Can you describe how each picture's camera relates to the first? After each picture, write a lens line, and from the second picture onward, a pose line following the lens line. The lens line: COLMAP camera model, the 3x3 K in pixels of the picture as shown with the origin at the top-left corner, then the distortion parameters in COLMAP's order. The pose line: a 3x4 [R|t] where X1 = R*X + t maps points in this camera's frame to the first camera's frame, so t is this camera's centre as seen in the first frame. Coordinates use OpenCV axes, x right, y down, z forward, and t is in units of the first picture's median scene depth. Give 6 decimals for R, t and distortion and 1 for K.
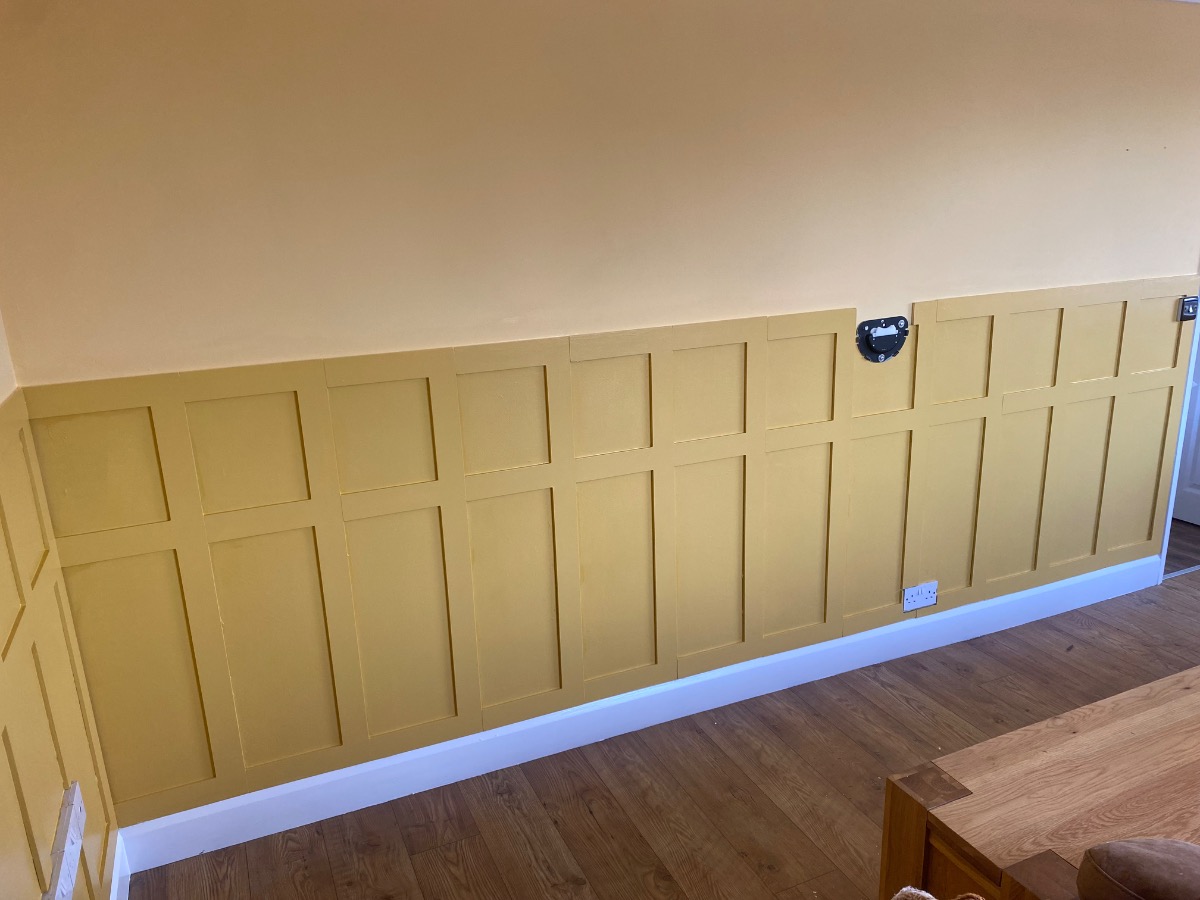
lens RADIAL K [[914.0, 0, 602.7], [0, 914.0, 453.7], [0, 0, 1]] dist [0.053529, -0.050696]
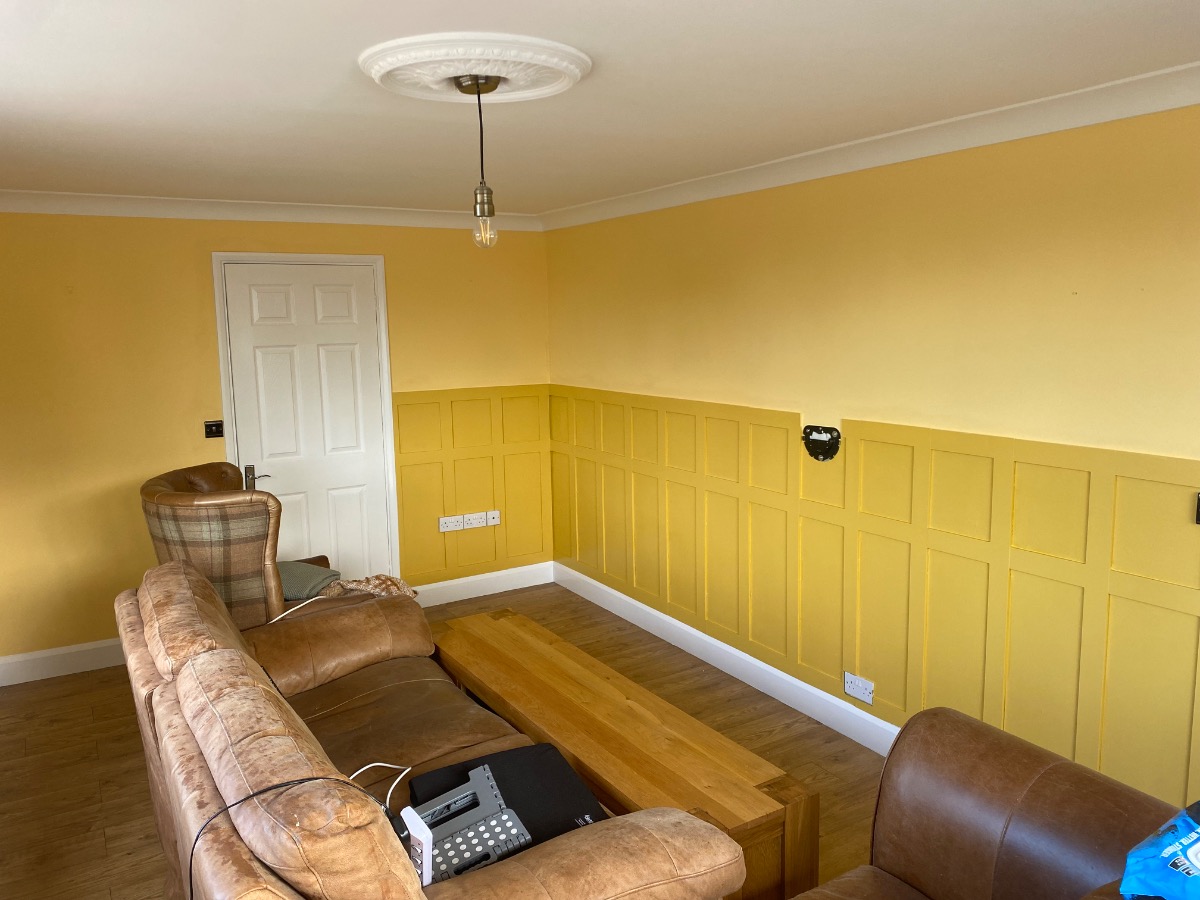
lens RADIAL K [[914.0, 0, 598.6], [0, 914.0, 449.5], [0, 0, 1]] dist [0.053529, -0.050696]
pose [[0.120883, 0.179309, -0.976338, 1.496159], [-0.259608, 0.955030, 0.143253, -0.217733], [0.958118, 0.236149, 0.161997, 0.516183]]
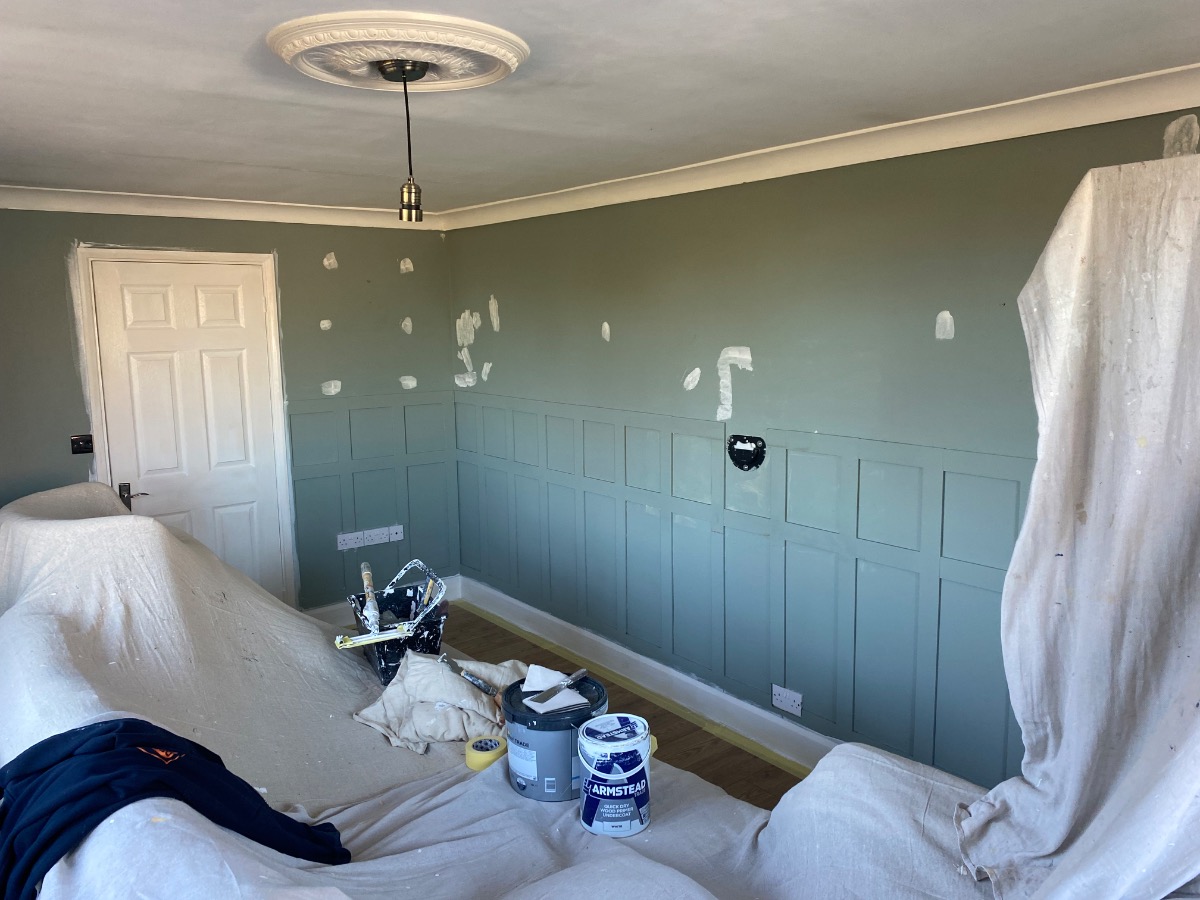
lens RADIAL K [[914.0, 0, 599.8], [0, 914.0, 449.5], [0, 0, 1]] dist [0.053529, -0.050696]
pose [[0.255449, 0.178850, -0.950136, 1.426219], [-0.263893, 0.958323, 0.109442, -0.212618], [0.930111, 0.222777, 0.292000, 0.466048]]
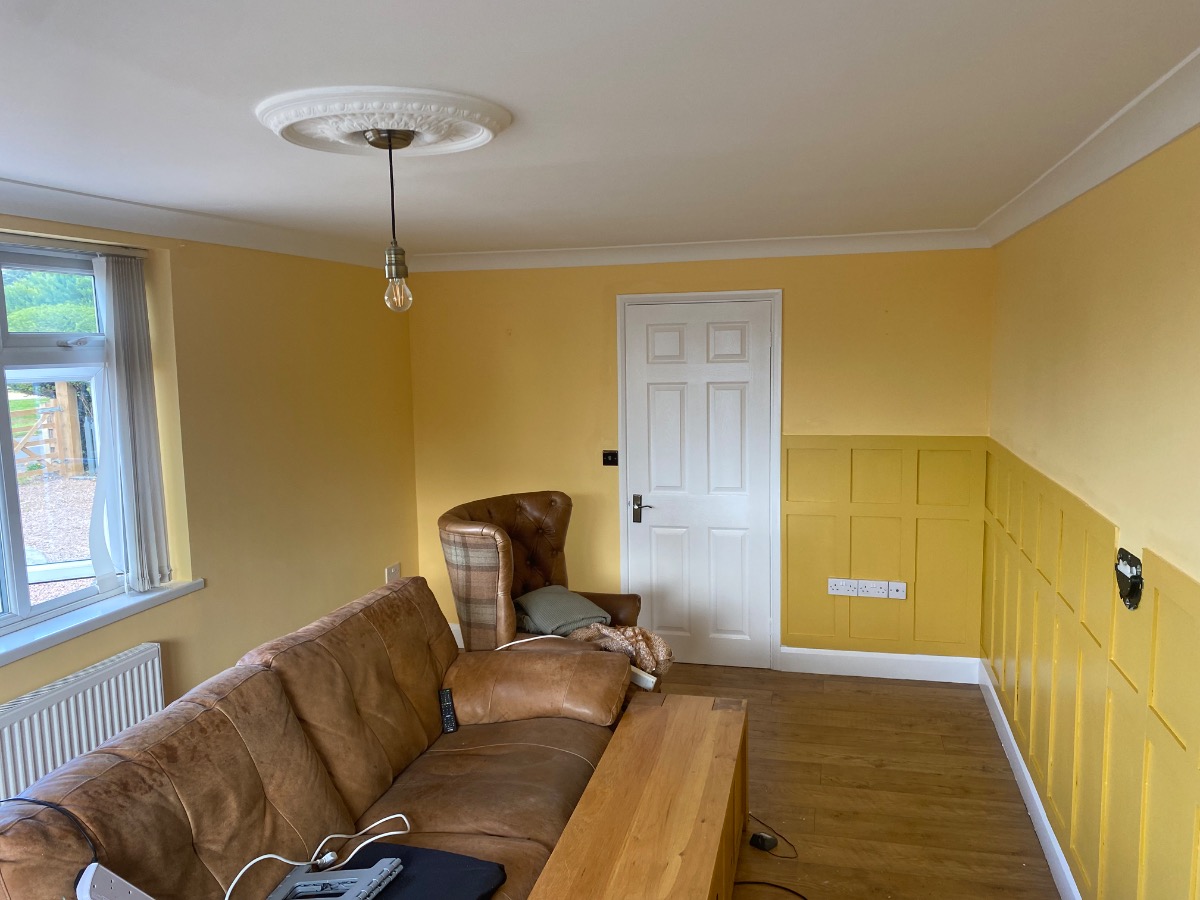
lens RADIAL K [[914.0, 0, 608.9], [0, 914.0, 453.3], [0, 0, 1]] dist [0.053529, -0.050696]
pose [[-0.610615, 0.142706, -0.778964, 1.178575], [-0.180075, 0.932842, 0.312055, -0.393311], [0.771182, 0.330817, -0.543910, 1.060477]]
